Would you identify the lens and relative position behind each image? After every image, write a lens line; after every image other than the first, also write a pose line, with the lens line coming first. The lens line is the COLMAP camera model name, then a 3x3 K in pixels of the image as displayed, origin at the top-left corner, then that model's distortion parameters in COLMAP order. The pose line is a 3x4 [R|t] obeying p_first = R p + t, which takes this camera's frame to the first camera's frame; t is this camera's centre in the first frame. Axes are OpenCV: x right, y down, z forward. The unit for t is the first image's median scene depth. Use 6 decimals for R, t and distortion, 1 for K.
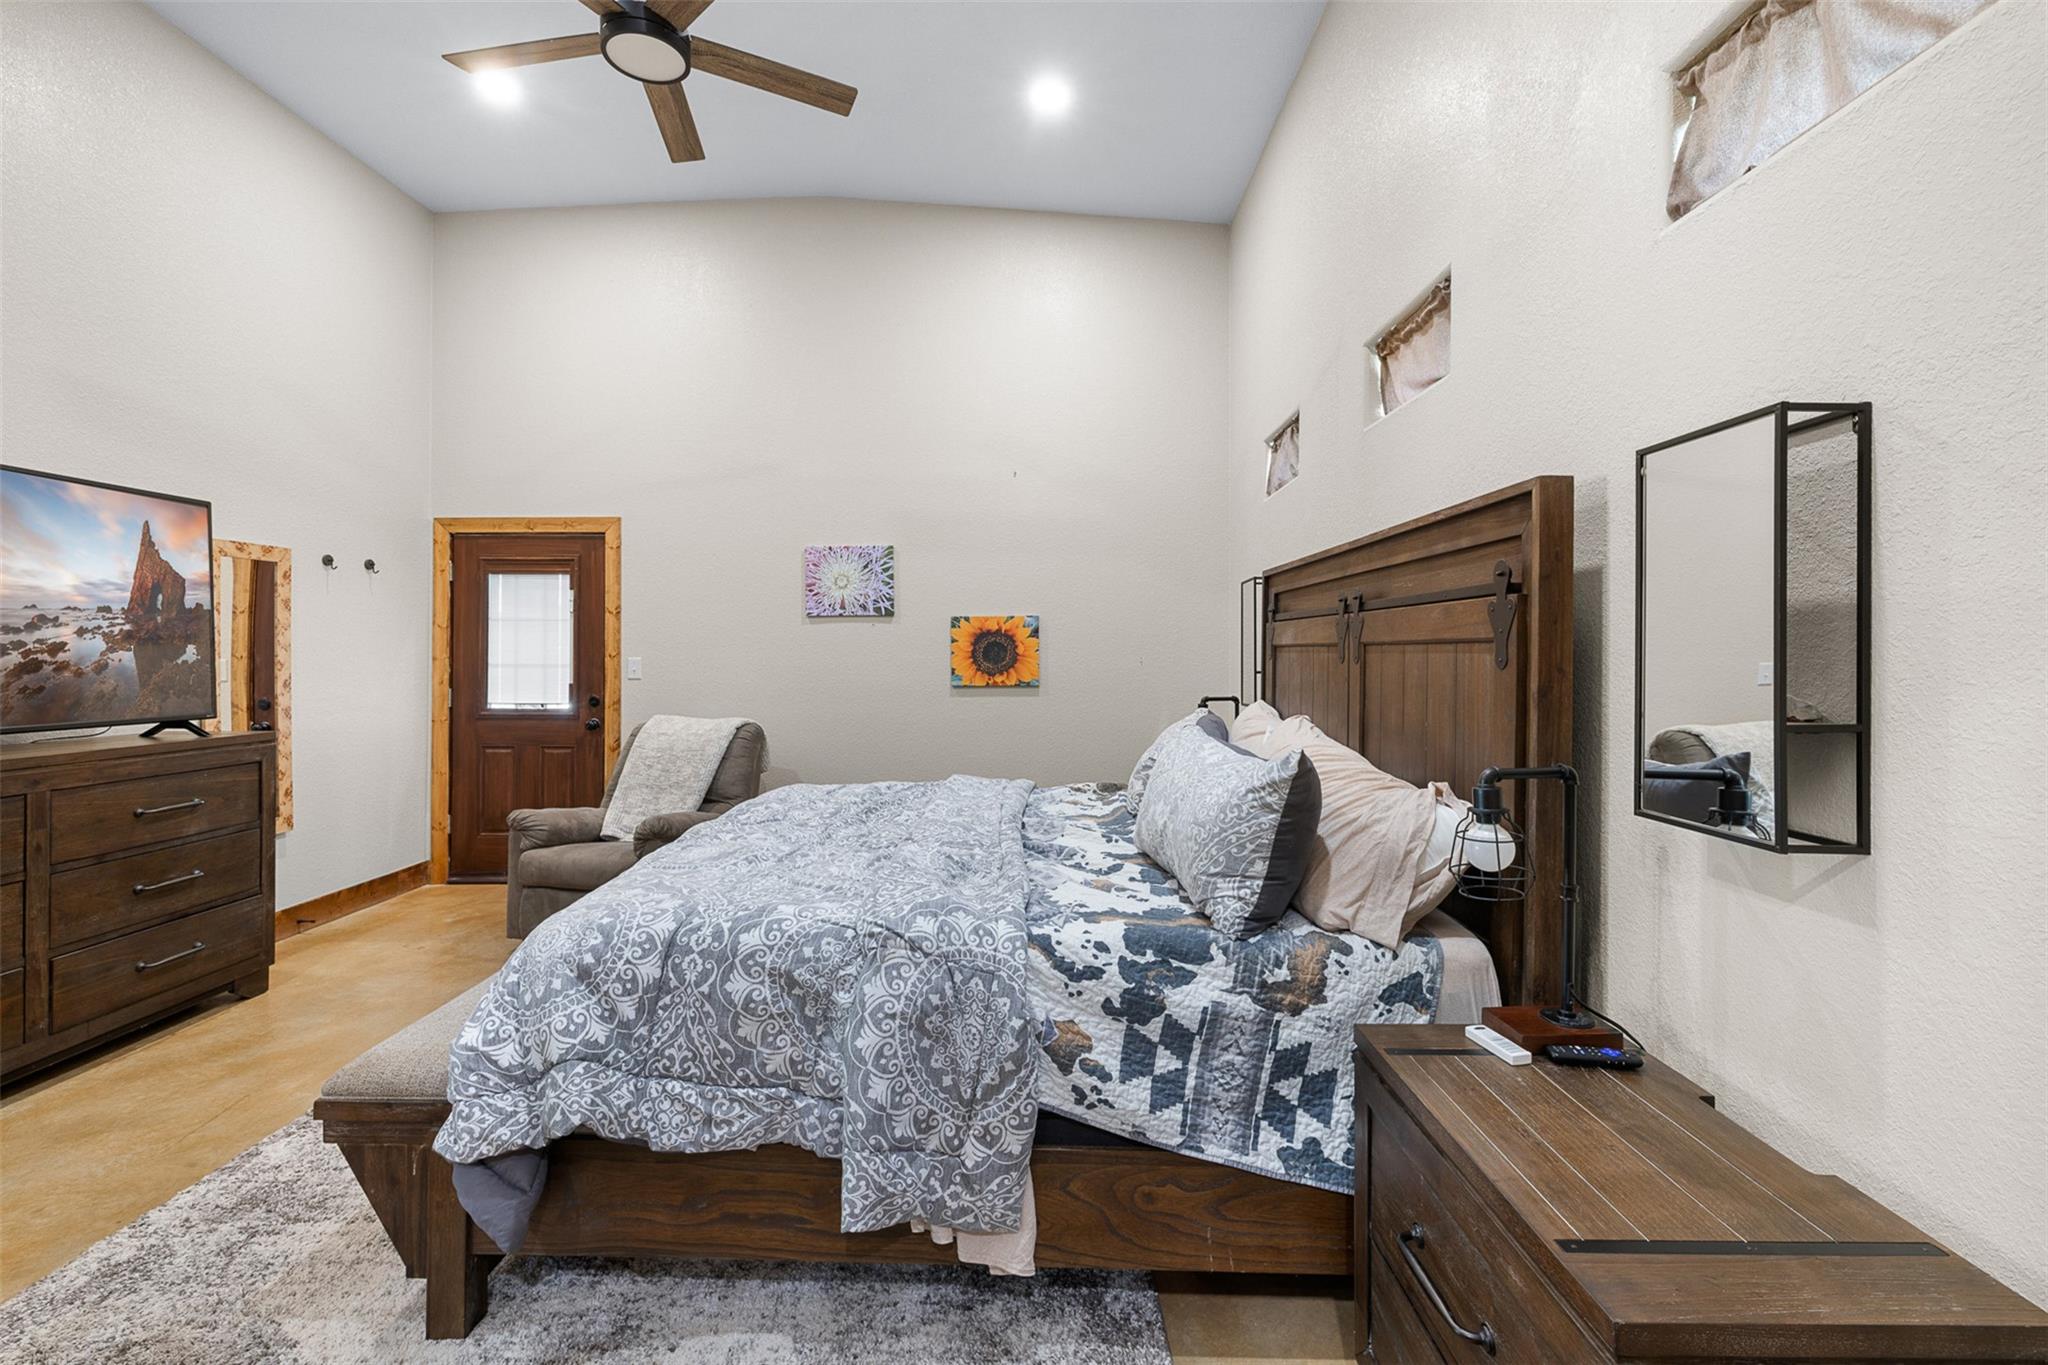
lens RADIAL K [[867.4, 0, 1015.4], [0, 867.4, 665.2], [0, 0, 1]] dist [0.002445, -0.000024]
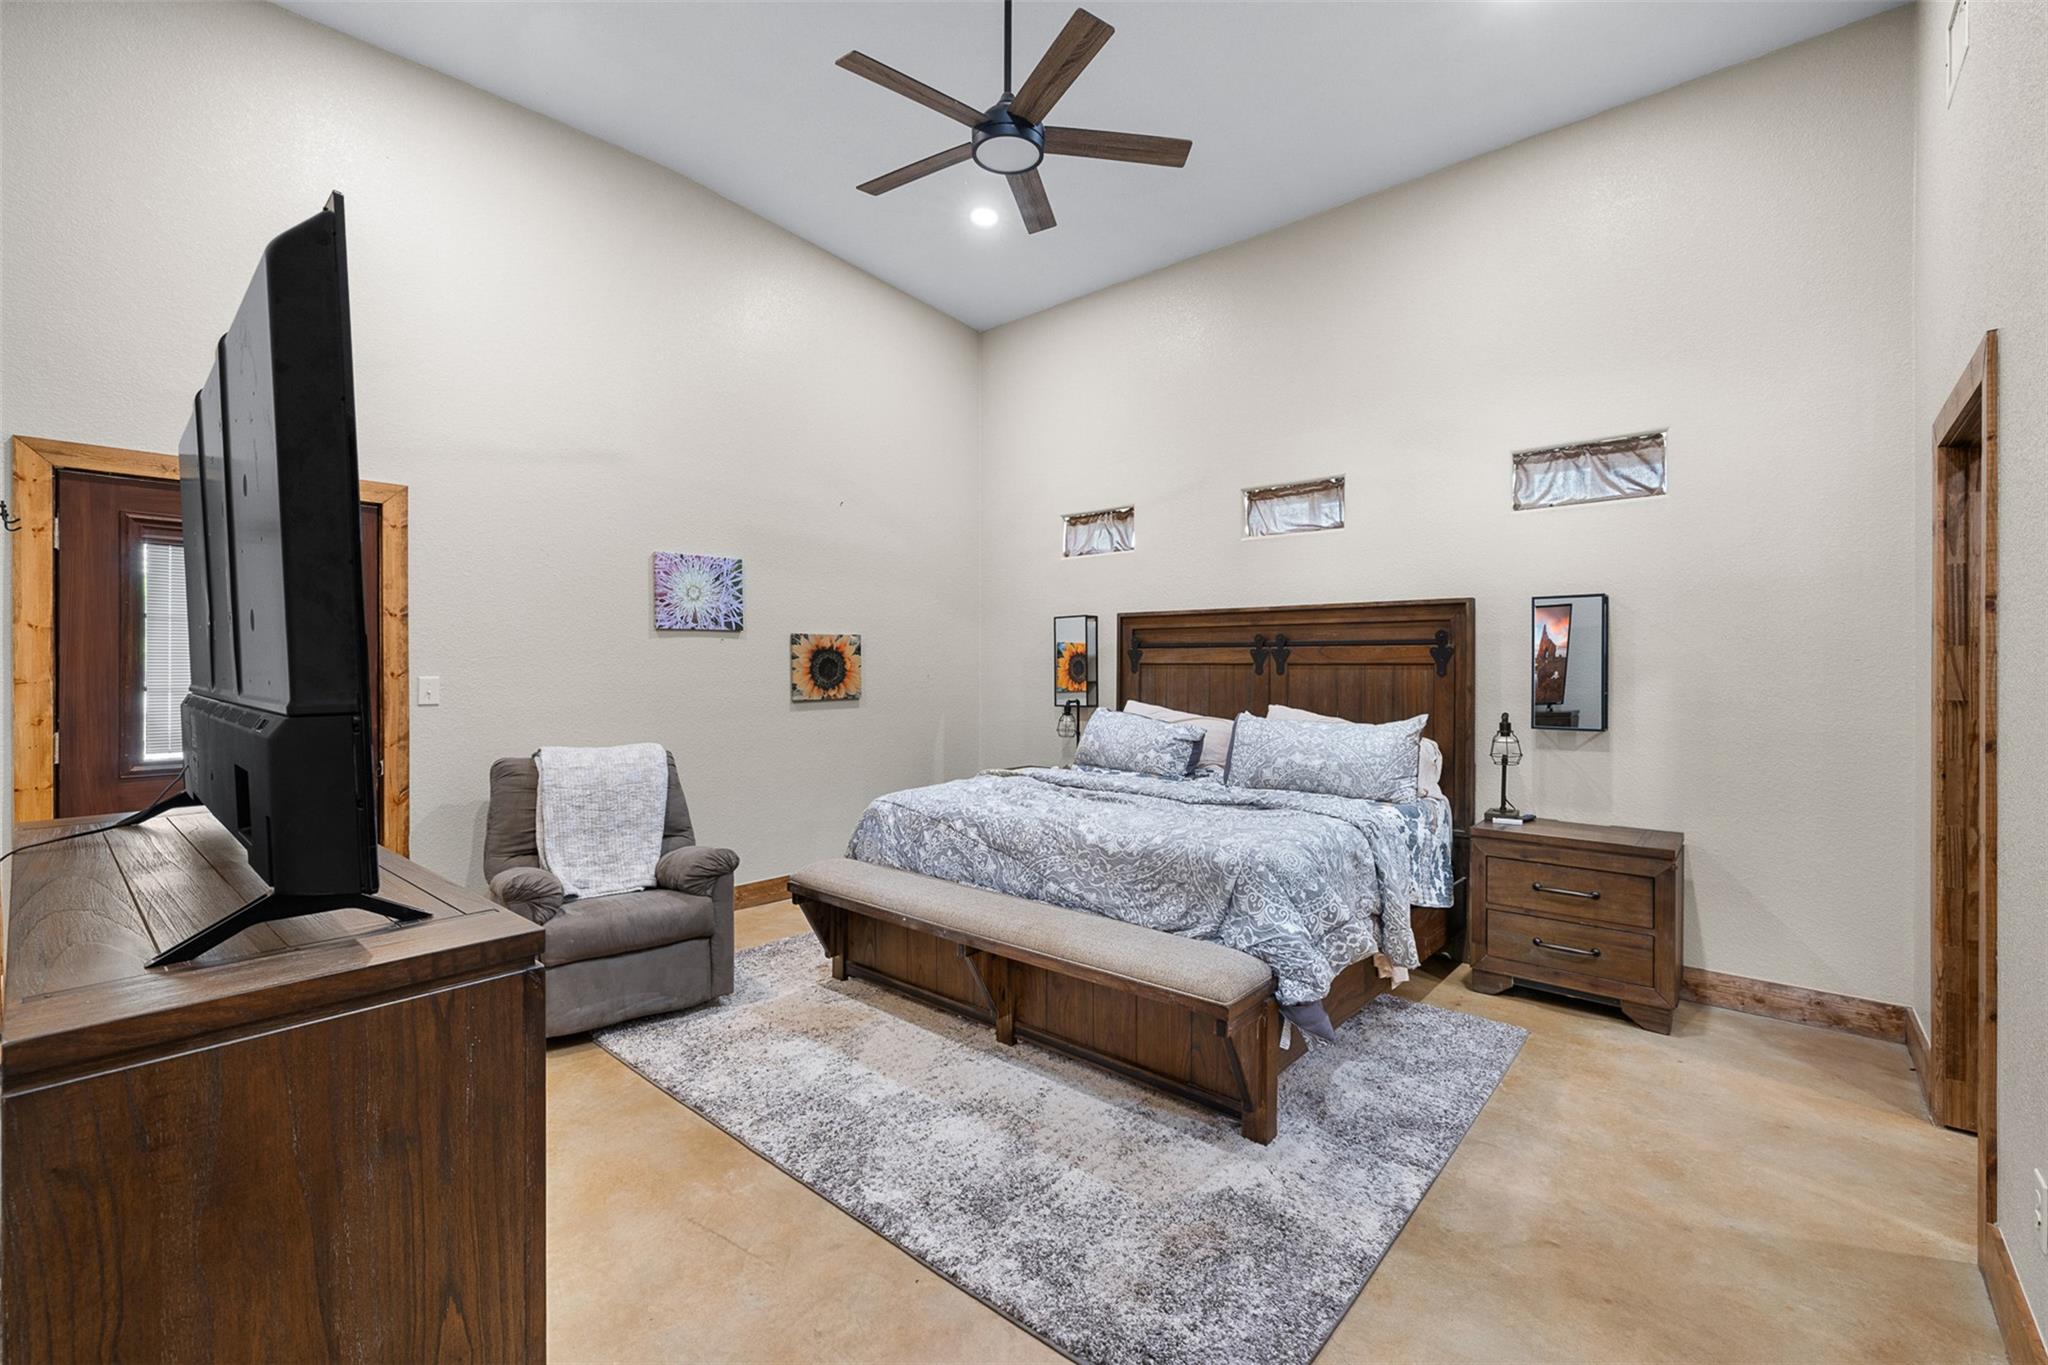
lens RADIAL K [[867.4, 0, 1018.2], [0, 867.4, 684.0], [0, 0, 1]] dist [0.002445, -0.000024]
pose [[0.647386, -0.017015, 0.761973, -0.687769], [0.011065, 0.999855, 0.012926, -0.006516], [-0.762082, 0.000063, 0.647480, 0.128091]]
